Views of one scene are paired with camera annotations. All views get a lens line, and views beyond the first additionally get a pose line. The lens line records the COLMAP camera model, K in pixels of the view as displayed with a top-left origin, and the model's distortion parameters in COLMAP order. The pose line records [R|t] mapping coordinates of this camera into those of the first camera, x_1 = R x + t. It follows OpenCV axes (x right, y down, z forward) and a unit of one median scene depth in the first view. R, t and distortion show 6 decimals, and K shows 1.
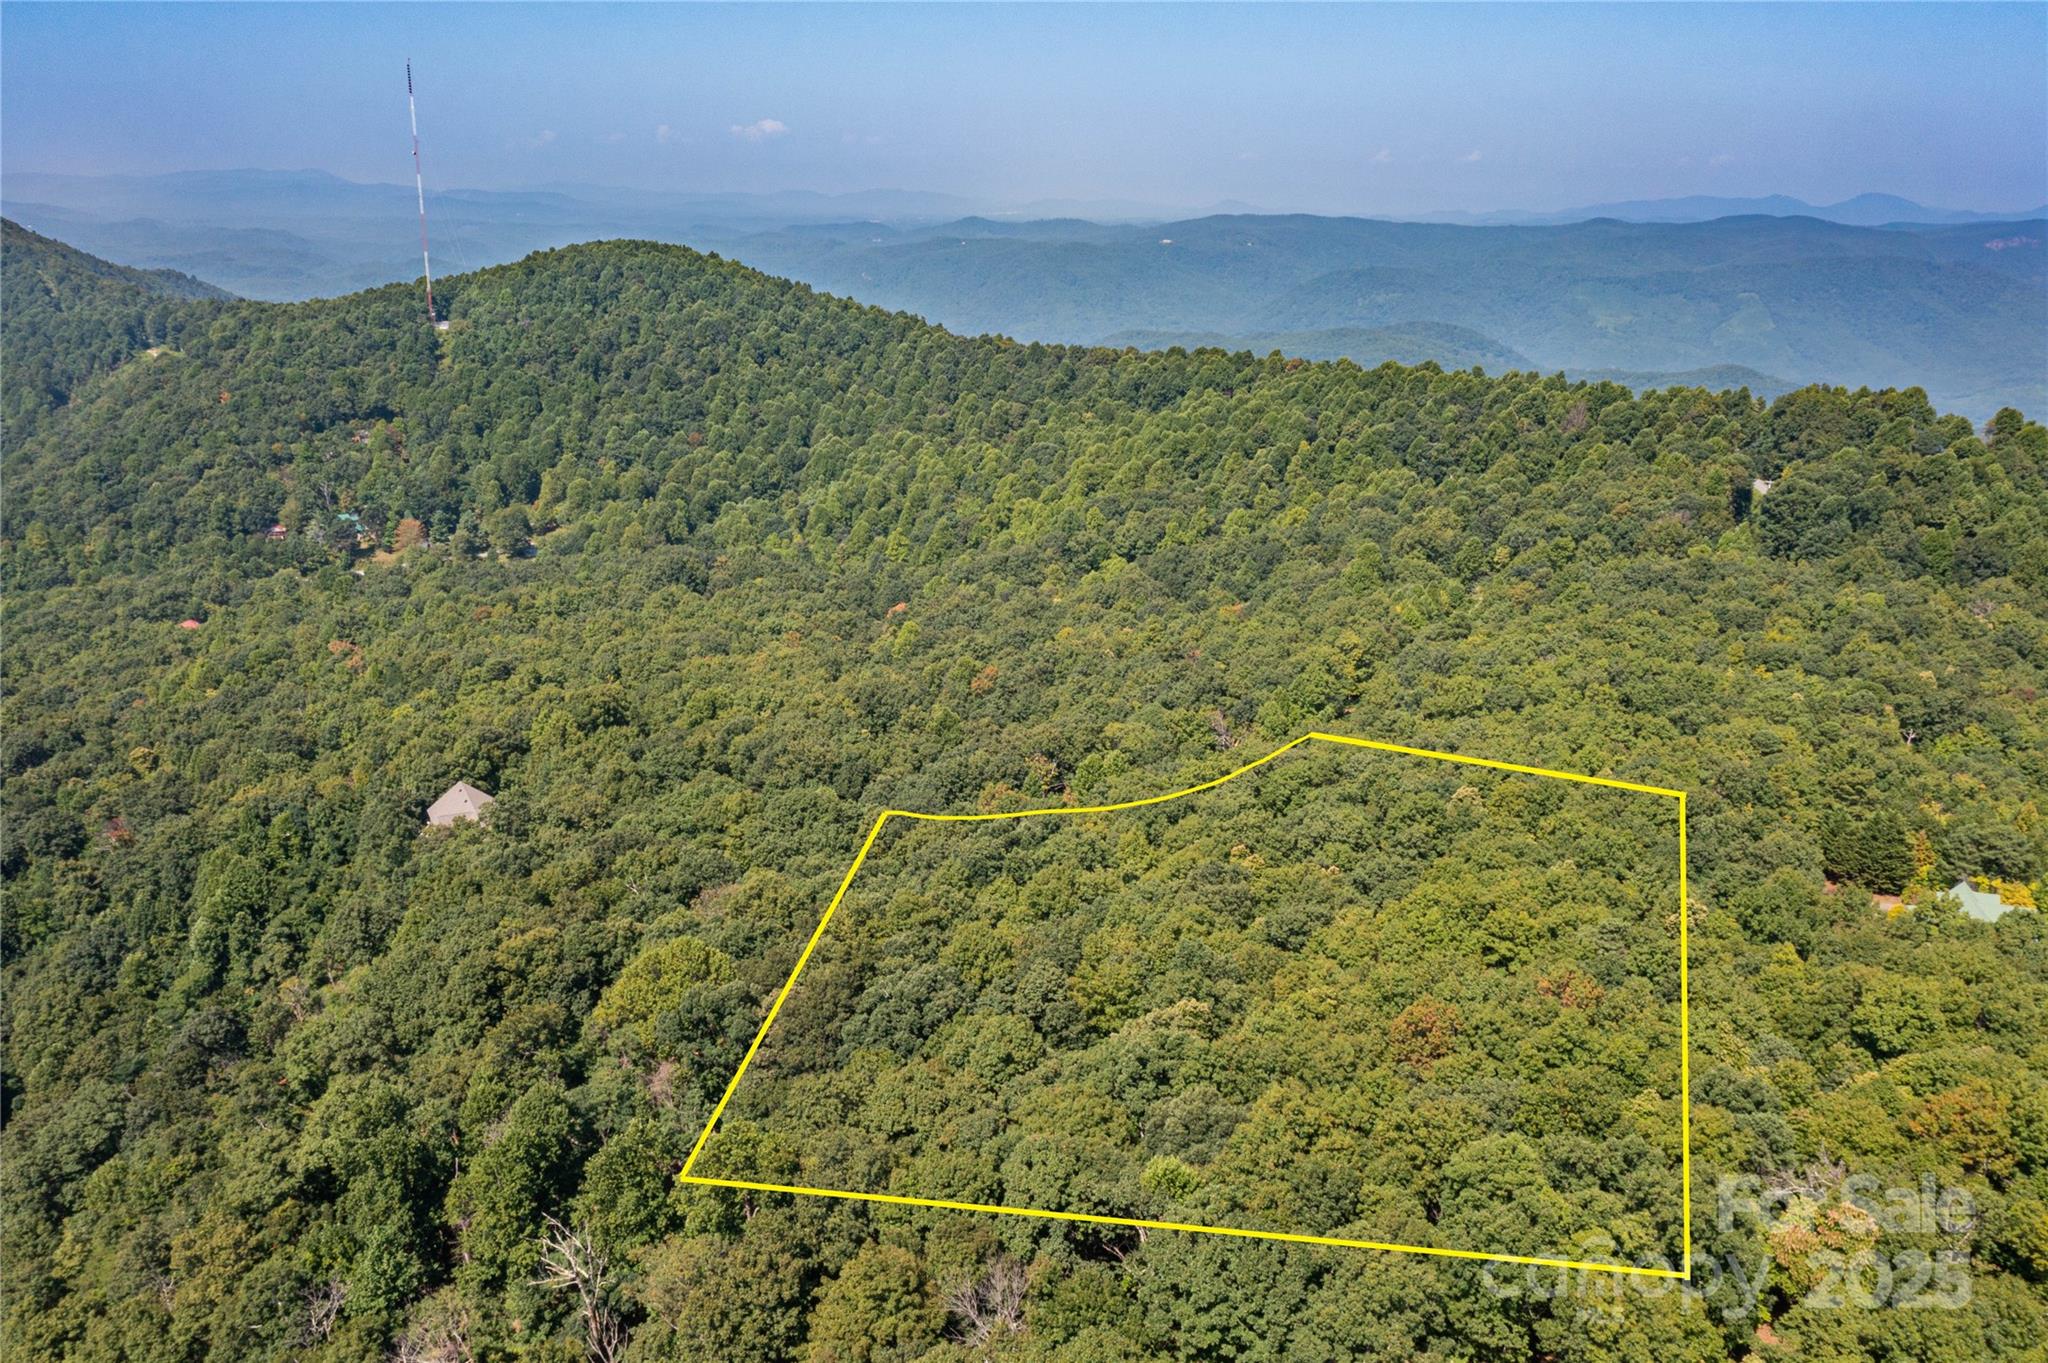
lens RADIAL K [[1623.7, 0, 1024.0], [0, 1623.7, 681.5], [0, 0, 1]] dist [-0.027108, 0.028654]
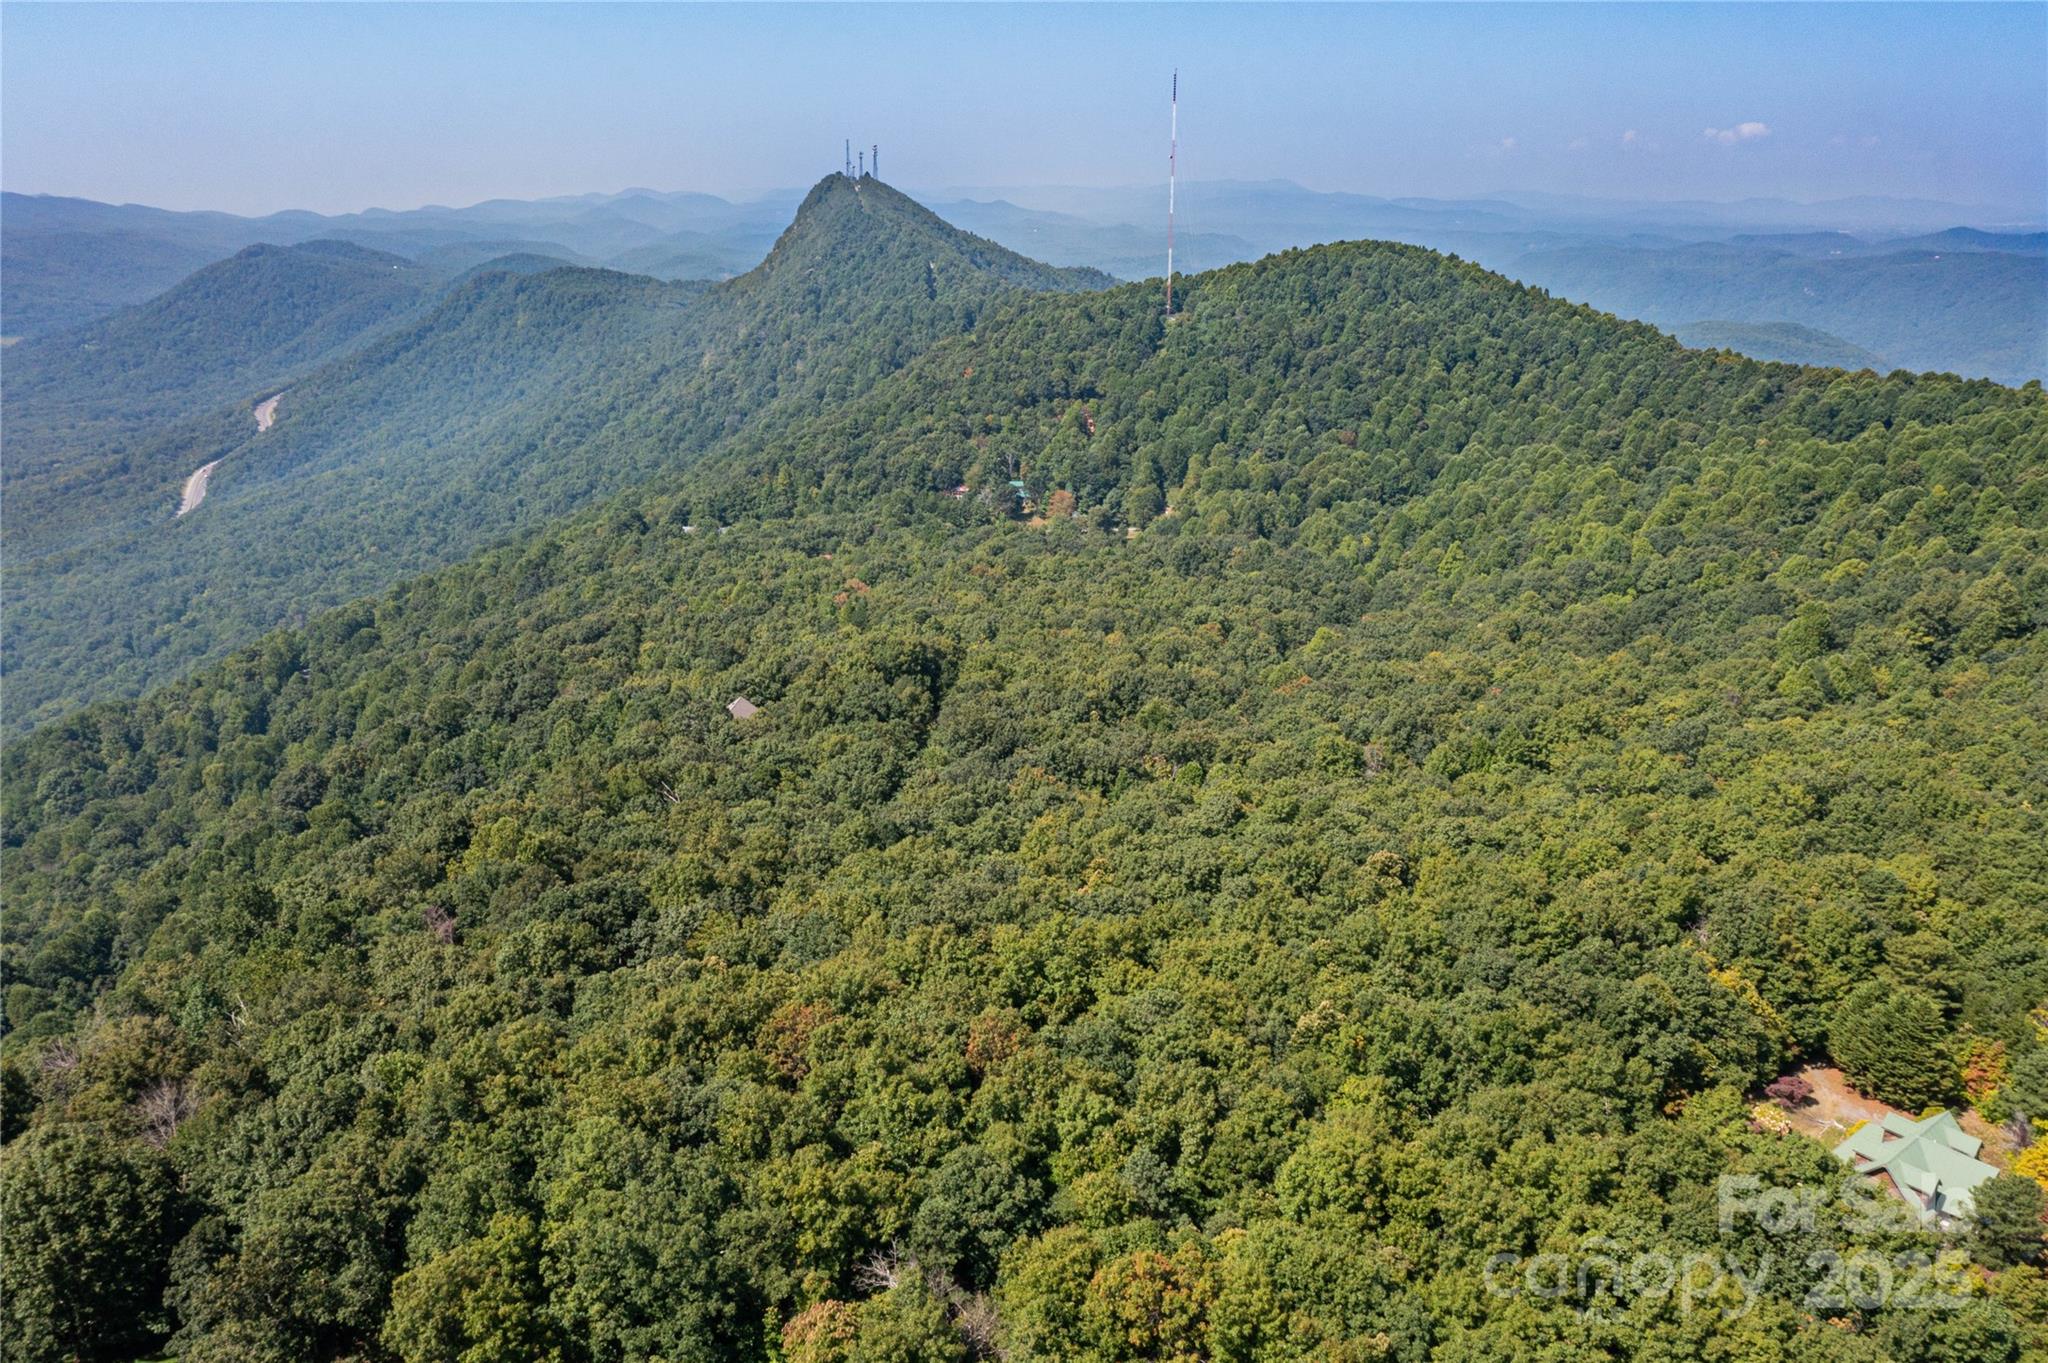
lens RADIAL K [[1623.7, 0, 1024.0], [0, 1623.7, 681.5], [0, 0, 1]] dist [-0.027108, 0.028654]
pose [[0.848433, 0.145270, -0.508978, 0.146607], [-0.147800, 0.988372, 0.035722, -0.006925], [0.508249, 0.044919, 0.860038, 0.043644]]
